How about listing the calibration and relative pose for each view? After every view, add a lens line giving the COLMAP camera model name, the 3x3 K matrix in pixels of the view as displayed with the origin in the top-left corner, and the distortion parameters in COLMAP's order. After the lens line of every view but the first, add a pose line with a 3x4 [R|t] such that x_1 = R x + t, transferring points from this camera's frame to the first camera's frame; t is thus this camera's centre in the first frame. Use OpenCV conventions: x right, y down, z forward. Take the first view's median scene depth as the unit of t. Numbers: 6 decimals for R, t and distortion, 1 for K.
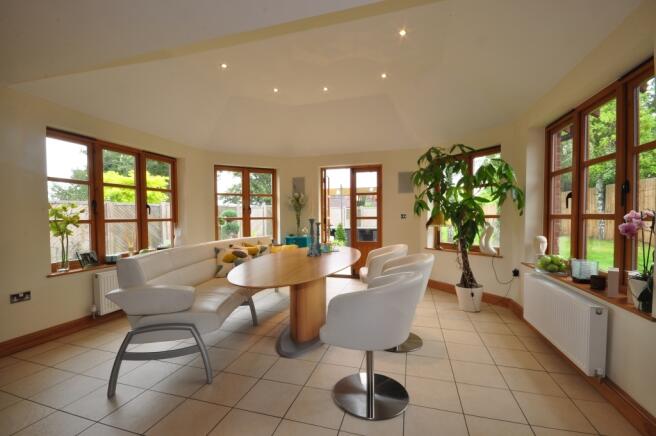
lens RADIAL K [[287.3, 0, 326.2], [0, 287.3, 219.8], [0, 0, 1]] dist [0.004375, -0.000609]
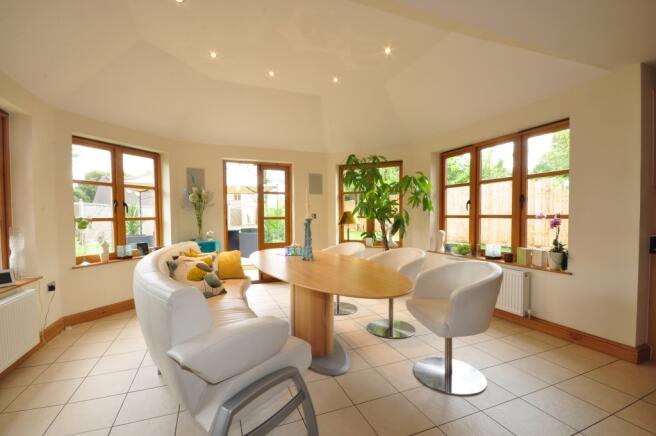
lens RADIAL K [[287.3, 0, 324.5], [0, 287.3, 219.1], [0, 0, 1]] dist [0.004375, -0.000609]
pose [[0.786865, -0.003264, 0.617116, -0.383419], [0.008690, 0.999945, -0.005793, 0.002937], [-0.617064, 0.009921, 0.786851, 0.178053]]
